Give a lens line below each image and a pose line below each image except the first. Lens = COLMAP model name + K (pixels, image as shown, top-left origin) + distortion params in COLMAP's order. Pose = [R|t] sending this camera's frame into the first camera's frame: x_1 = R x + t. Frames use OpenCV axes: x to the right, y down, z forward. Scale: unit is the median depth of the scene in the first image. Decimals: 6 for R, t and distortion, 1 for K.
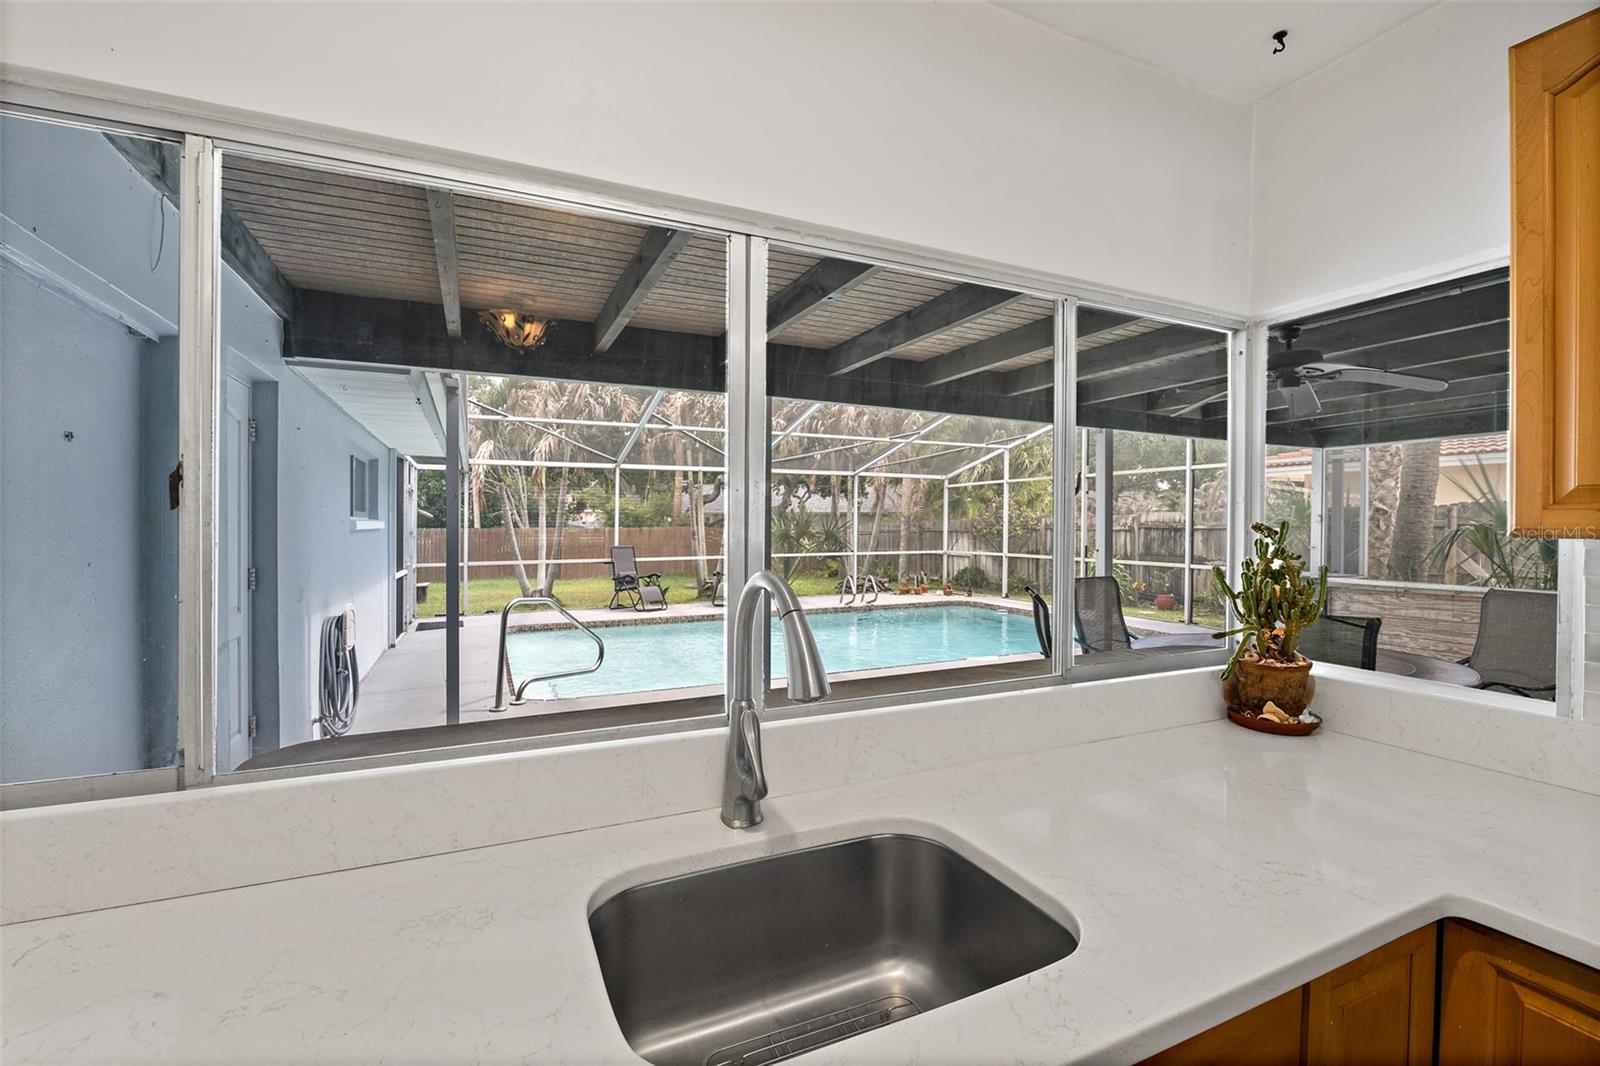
lens RADIAL K [[687.3, 0, 799.8], [0, 687.3, 520.2], [0, 0, 1]] dist [-0.003545, 0.000371]
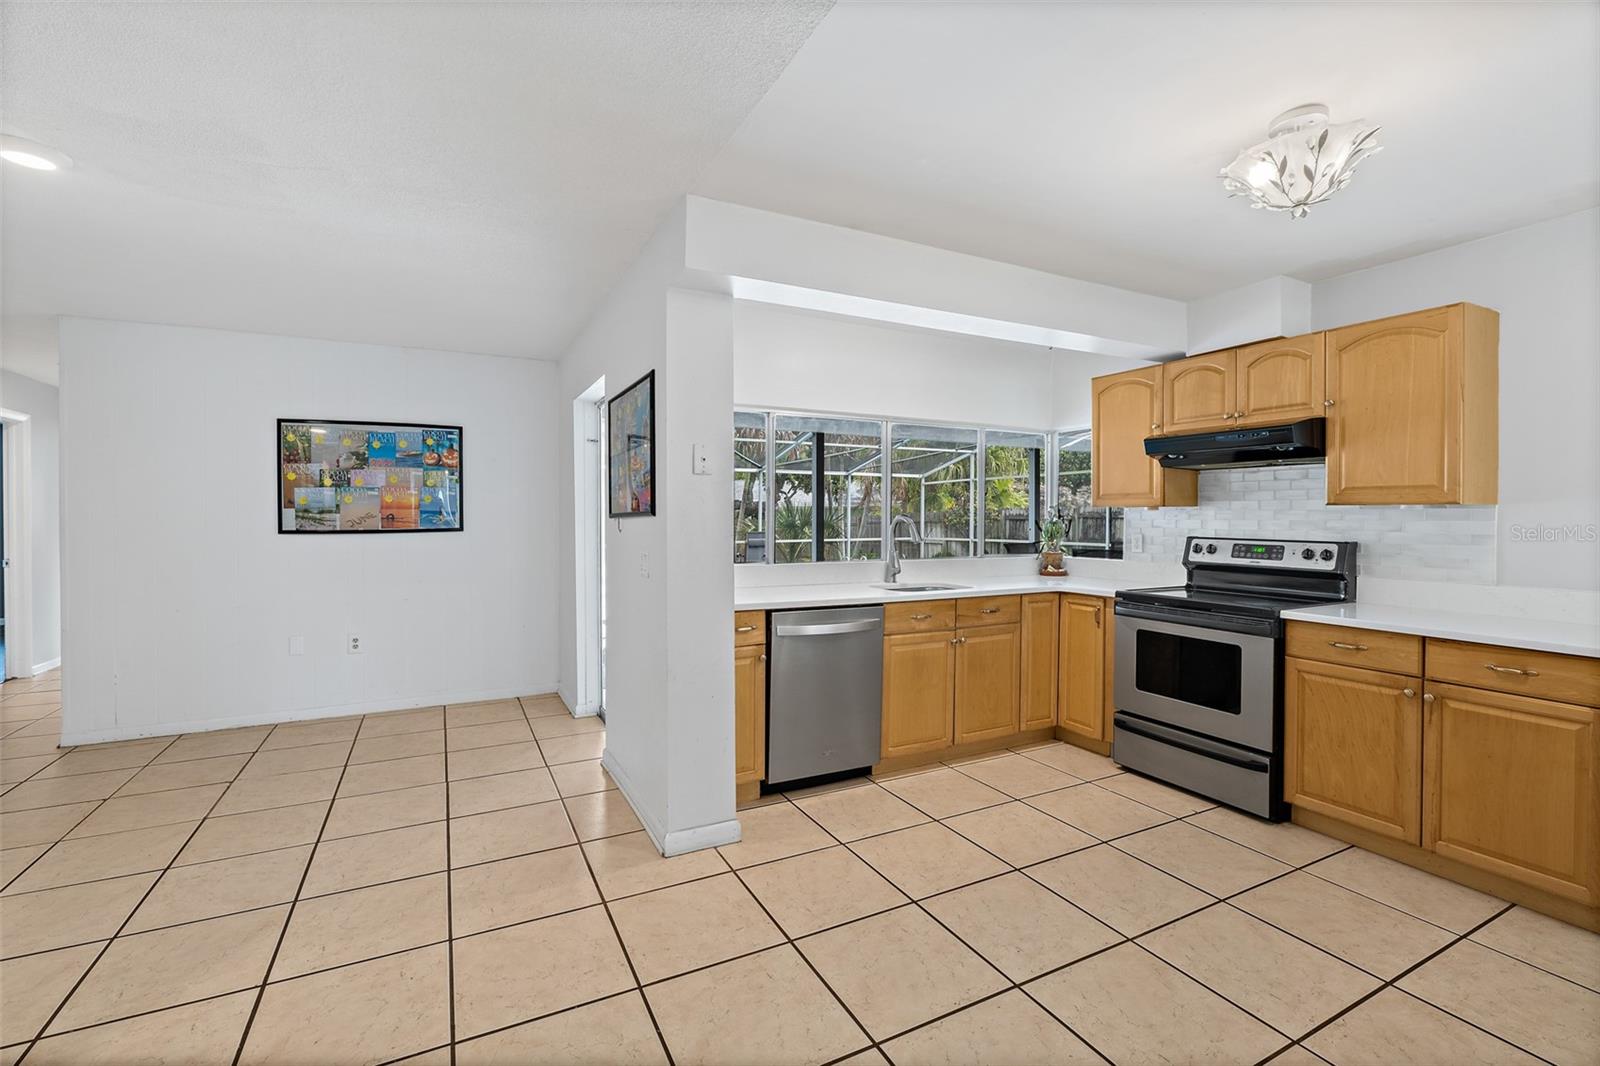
lens RADIAL K [[687.3, 0, 799.8], [0, 687.3, 520.2], [0, 0, 1]] dist [-0.003545, 0.000371]
pose [[0.999173, -0.002724, 0.040564, -0.050631], [0.002420, 0.999969, 0.007532, 0.004435], [-0.040584, -0.007428, 0.999149, -0.188885]]
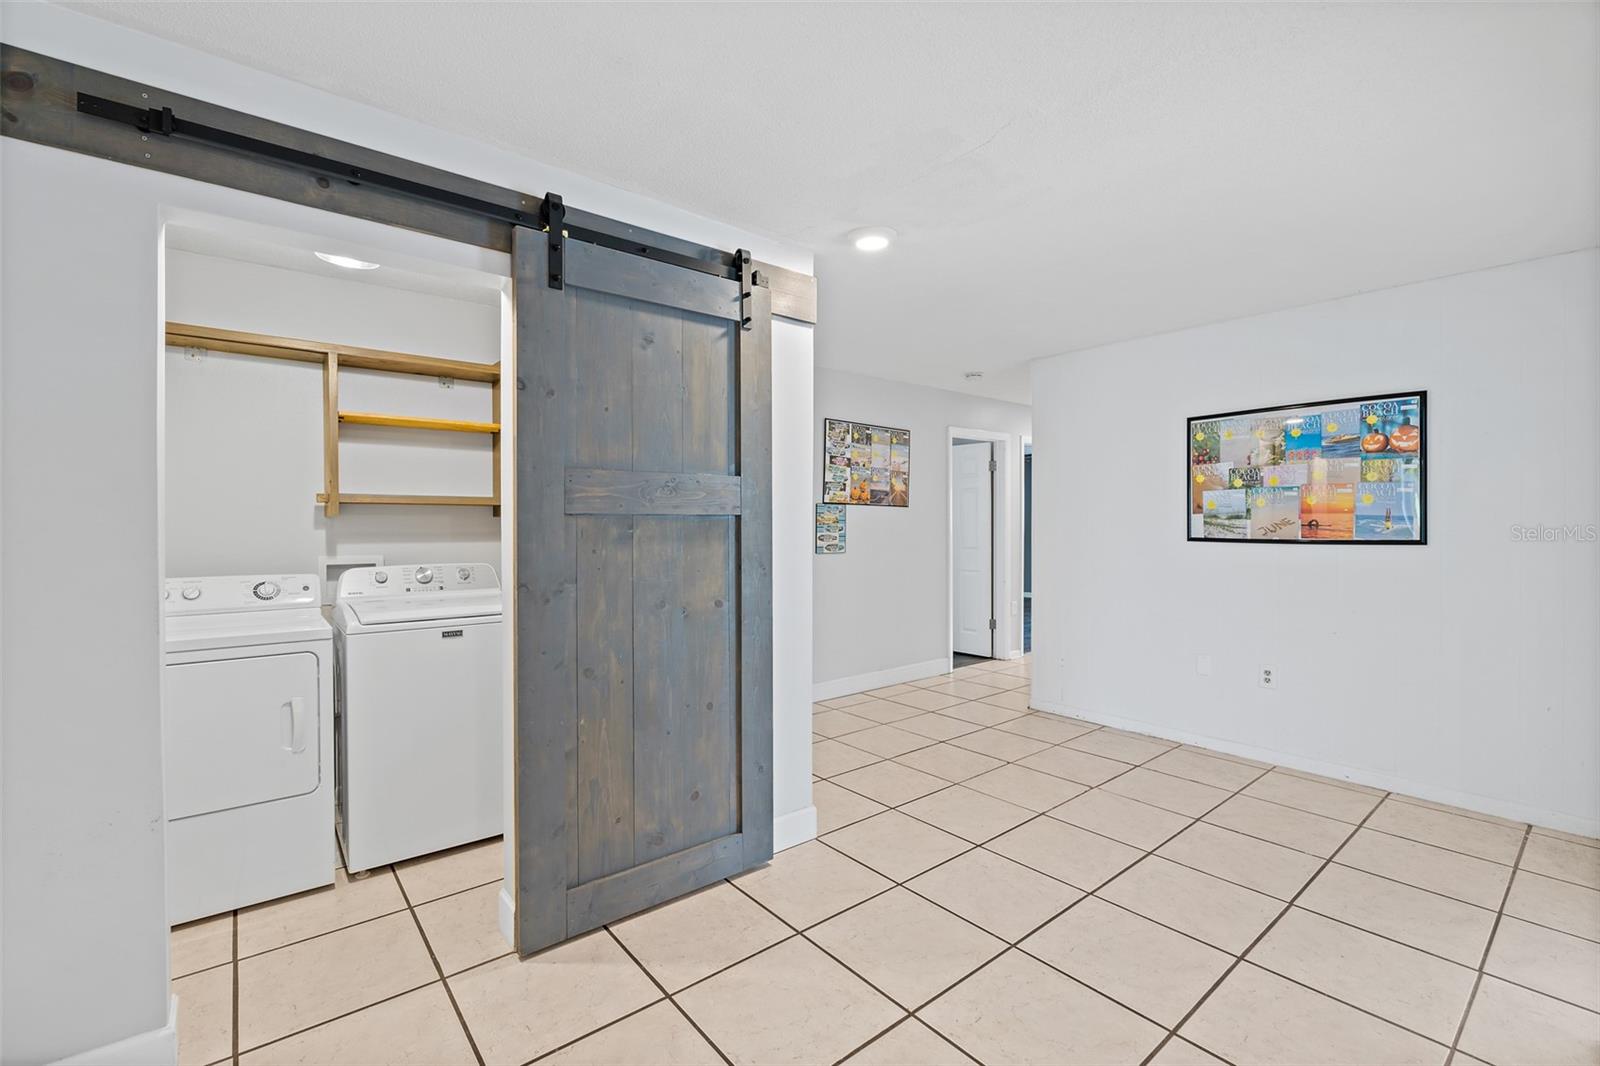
lens RADIAL K [[693.3, 0, 790.6], [0, 693.3, 521.2], [0, 0, 1]] dist [-0.008345, -0.000421]
pose [[0.237760, -0.002219, -0.971321, -0.032609], [0.002187, 0.999996, -0.001749, 0.004118], [0.971321, -0.001709, 0.237764, -0.113880]]
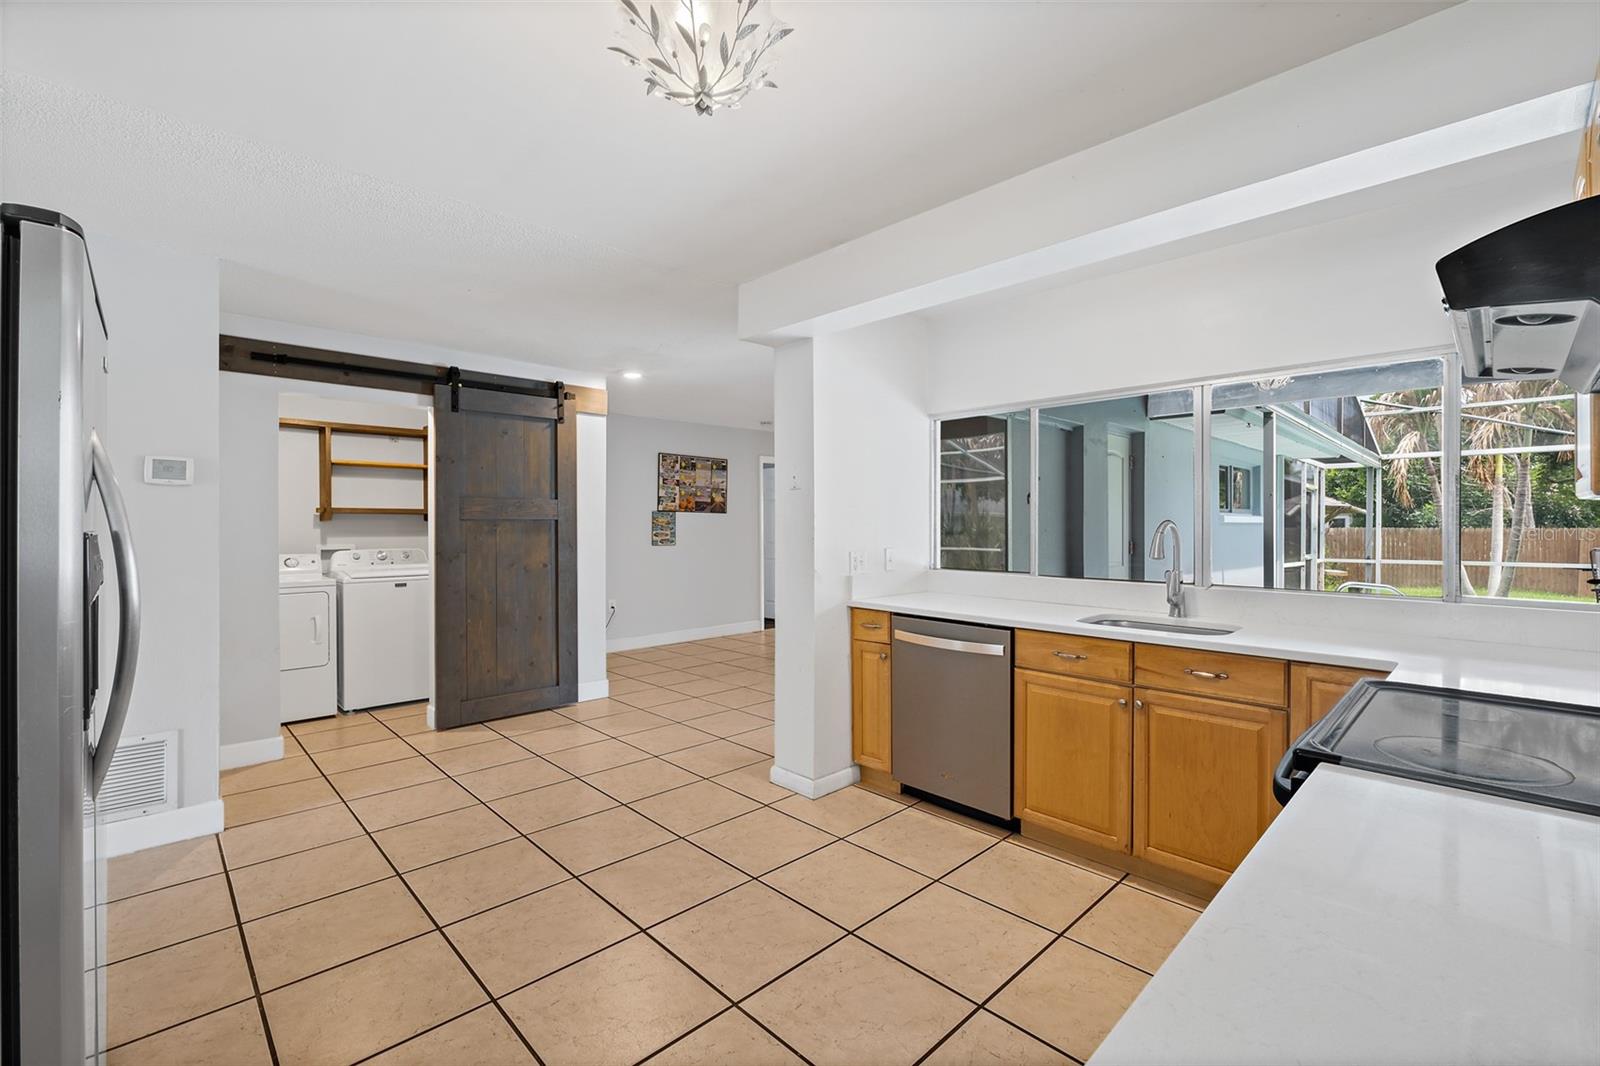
lens RADIAL K [[693.3, 0, 790.6], [0, 693.3, 521.2], [0, 0, 1]] dist [-0.008345, -0.000421]
pose [[0.317415, -0.006908, -0.948262, 0.136213], [0.004749, 0.999973, -0.005695, 0.005300], [0.948275, -0.002696, 0.317439, -0.086166]]
